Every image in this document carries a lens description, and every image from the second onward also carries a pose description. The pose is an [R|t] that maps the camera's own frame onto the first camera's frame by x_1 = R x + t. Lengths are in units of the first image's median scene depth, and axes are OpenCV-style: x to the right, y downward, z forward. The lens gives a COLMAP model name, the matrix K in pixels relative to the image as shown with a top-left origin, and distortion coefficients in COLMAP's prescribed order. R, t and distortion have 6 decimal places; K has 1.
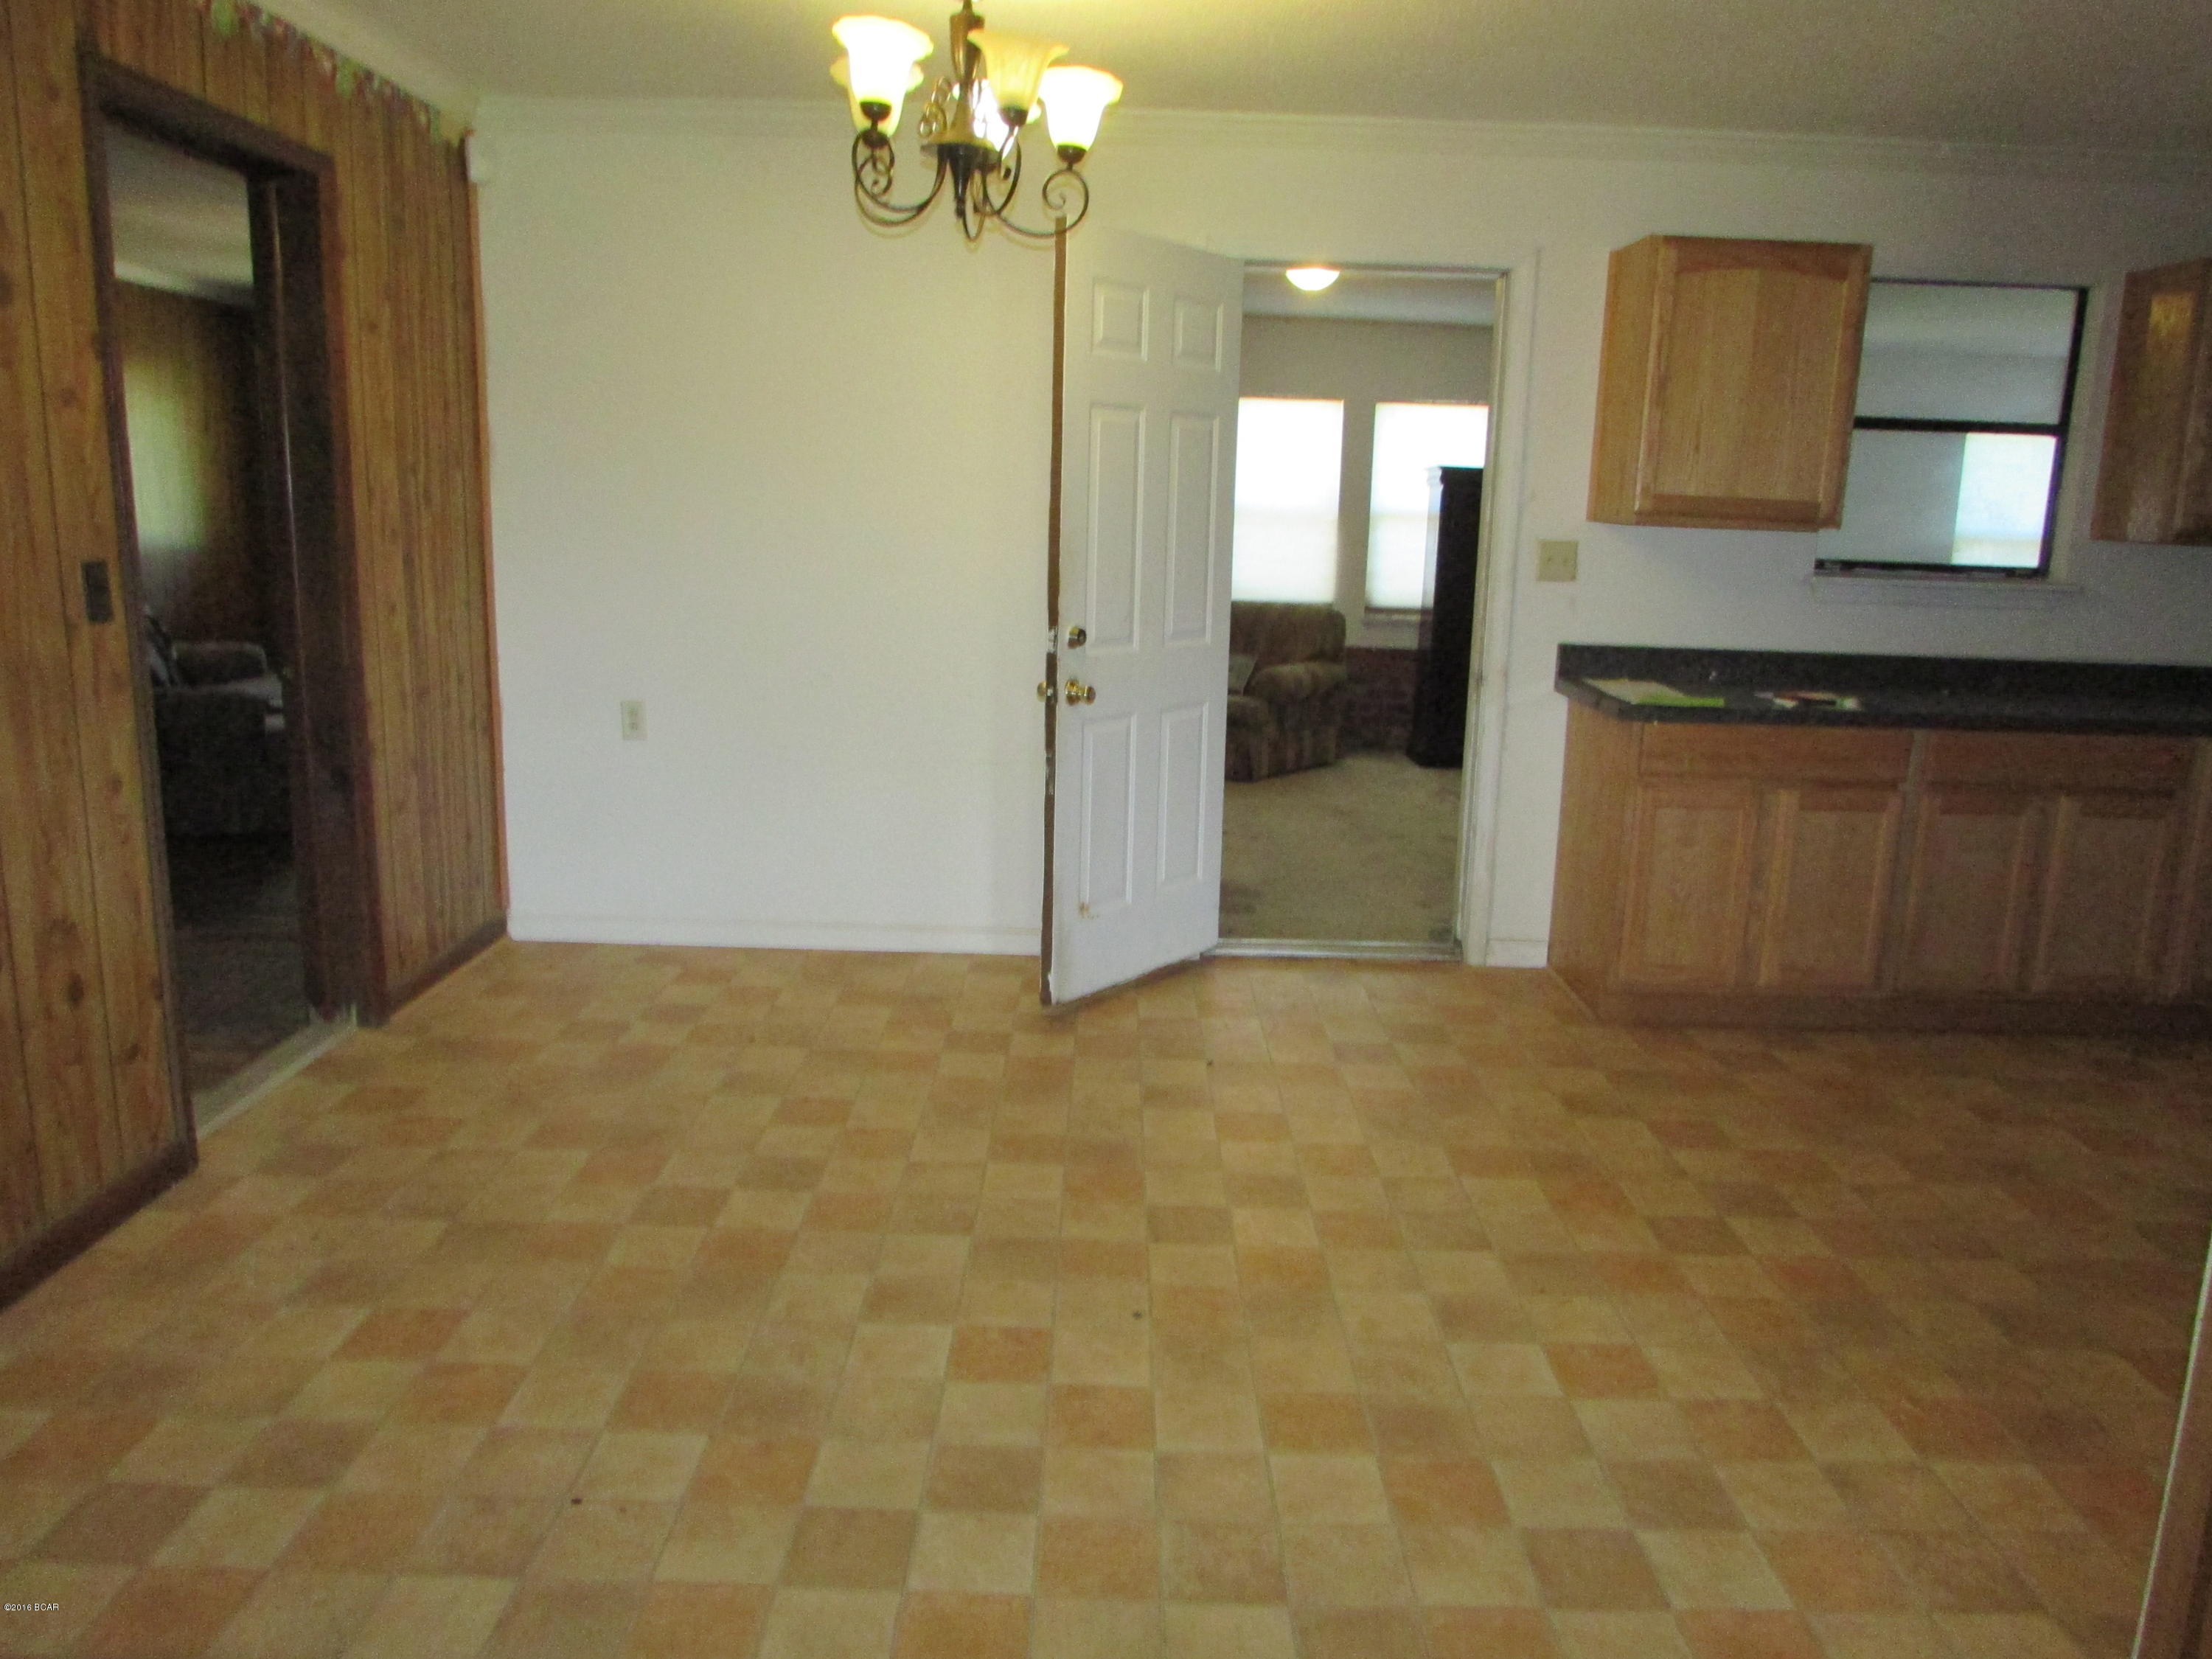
lens RADIAL K [[1592.5, 0, 1101.0], [0, 1592.5, 820.6], [0, 0, 1]] dist [-0.047108, 0.052794]
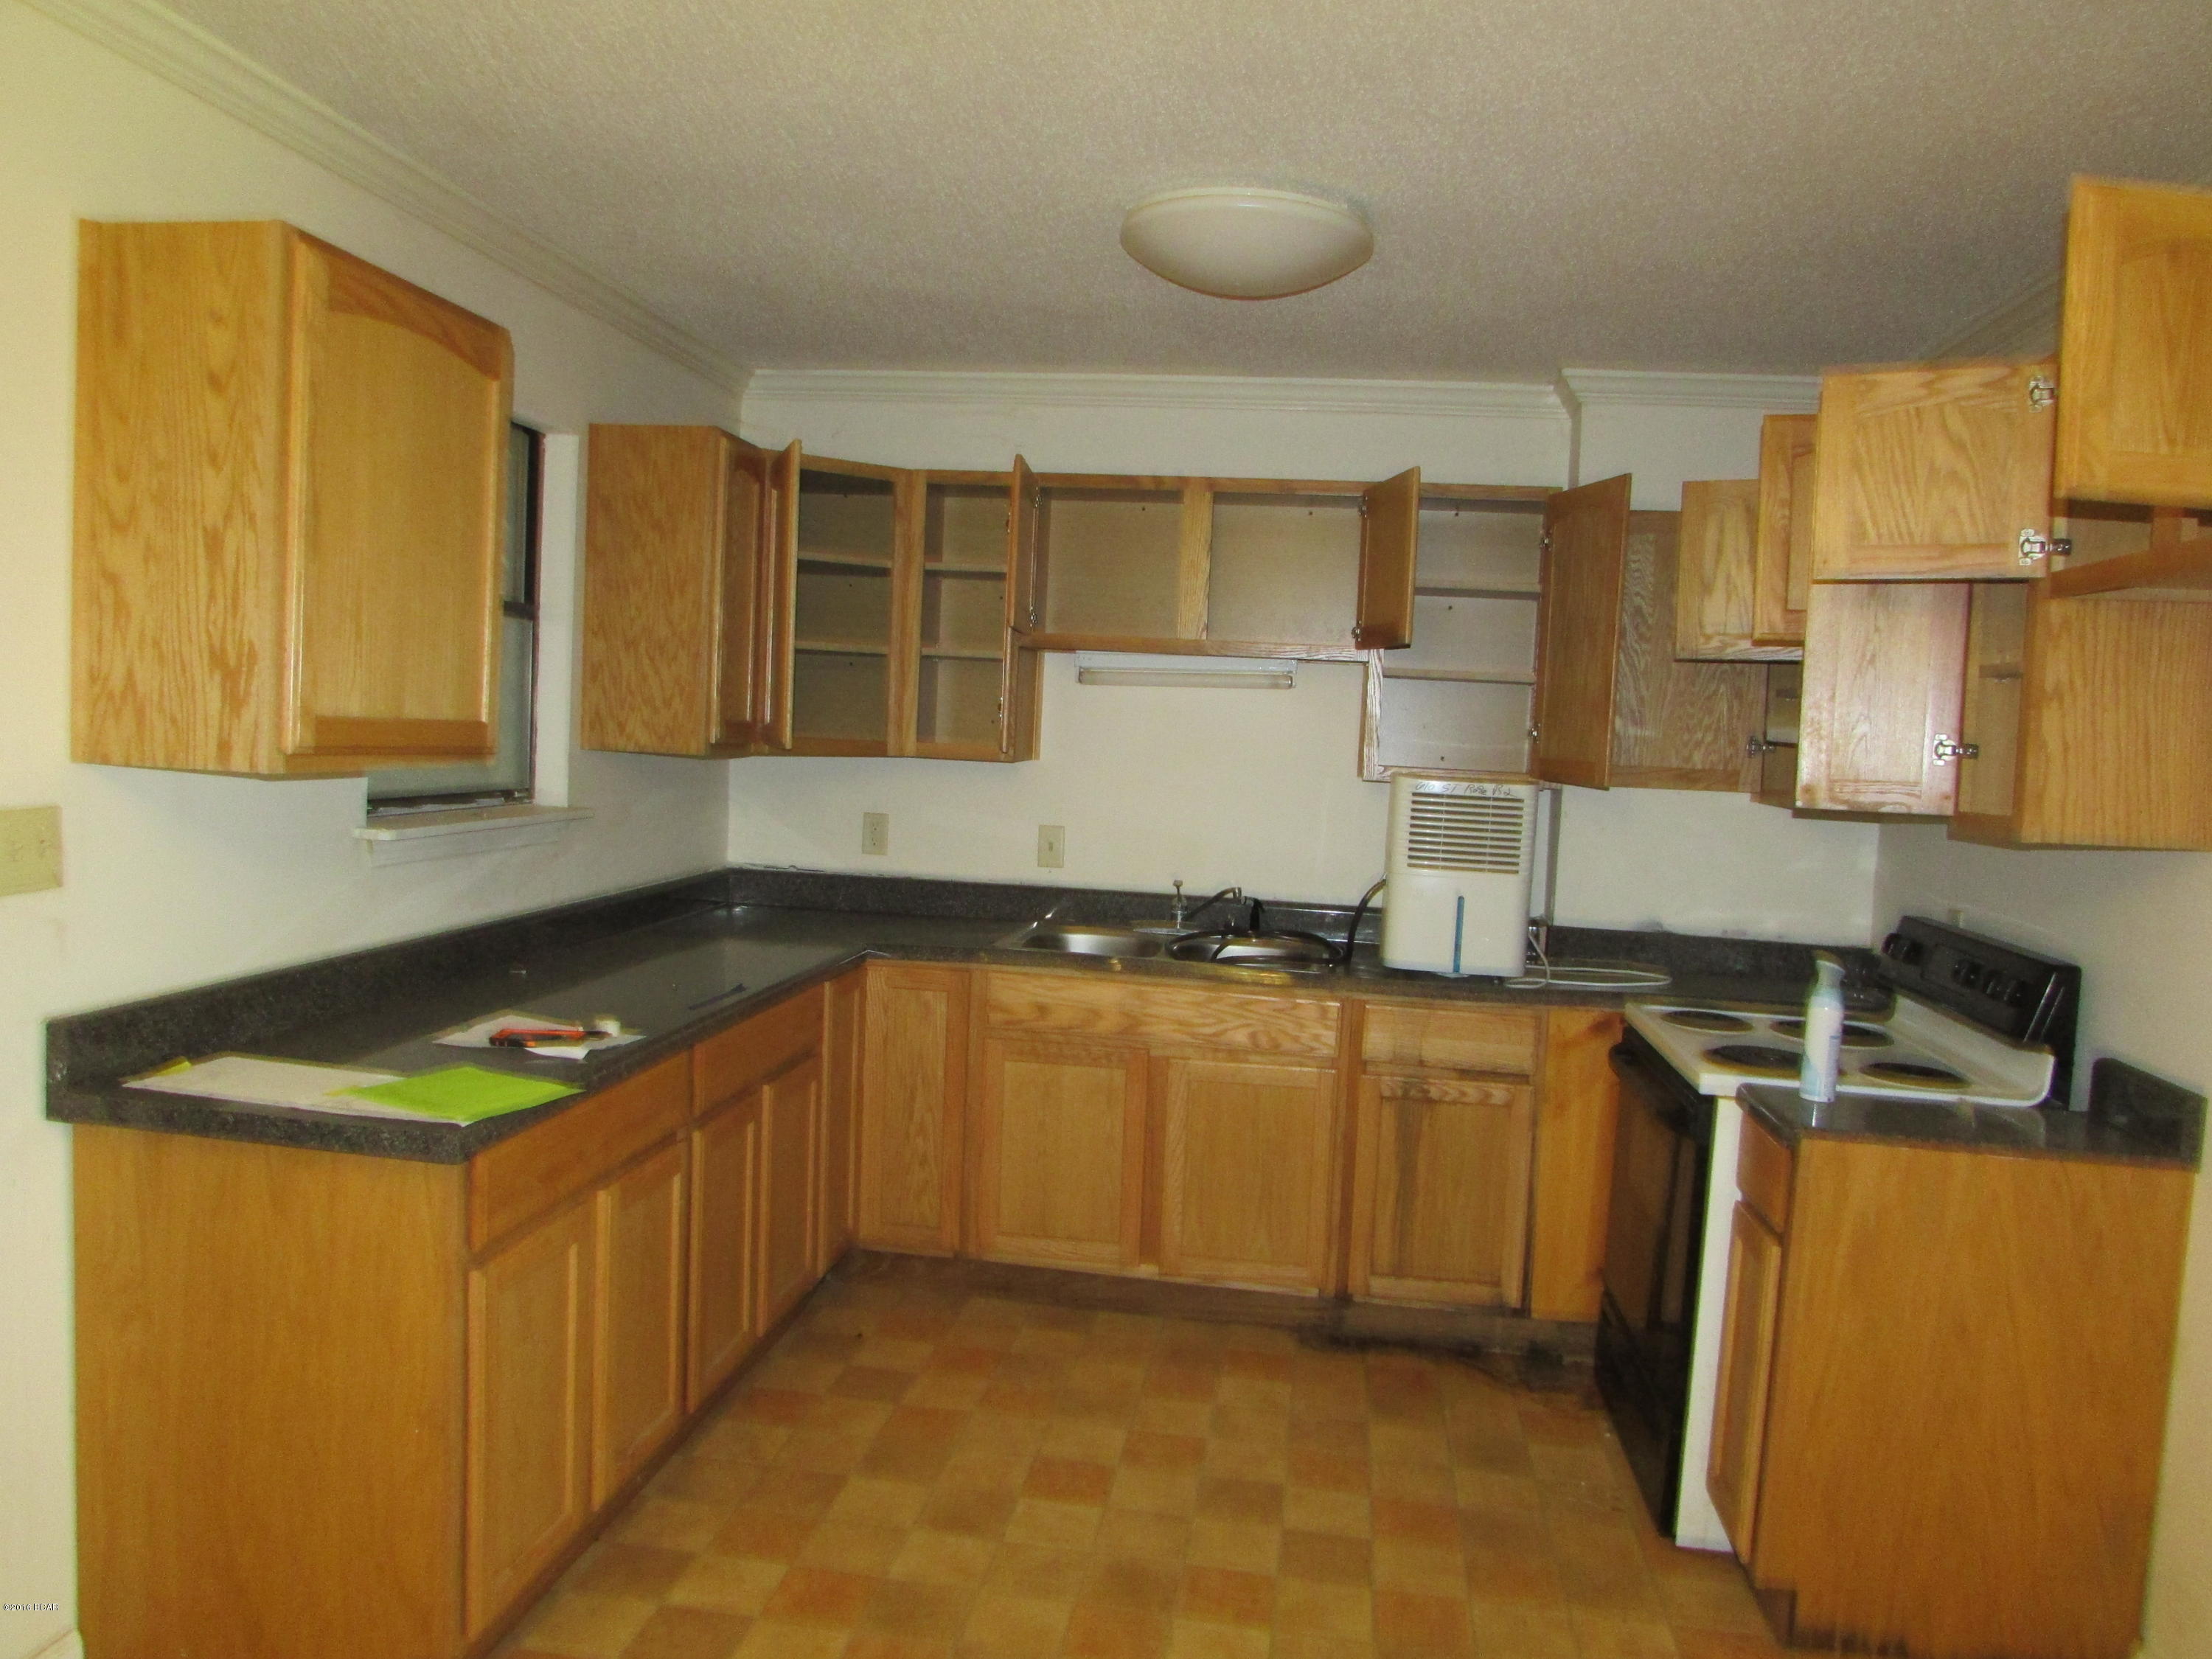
lens RADIAL K [[1592.5, 0, 1101.0], [0, 1592.5, 820.6], [0, 0, 1]] dist [-0.047108, 0.052794]
pose [[0.156772, -0.093417, 0.983207, -0.128739], [0.153861, 0.985672, 0.069118, -0.168388], [-0.975576, 0.140442, 0.168899, 0.659835]]
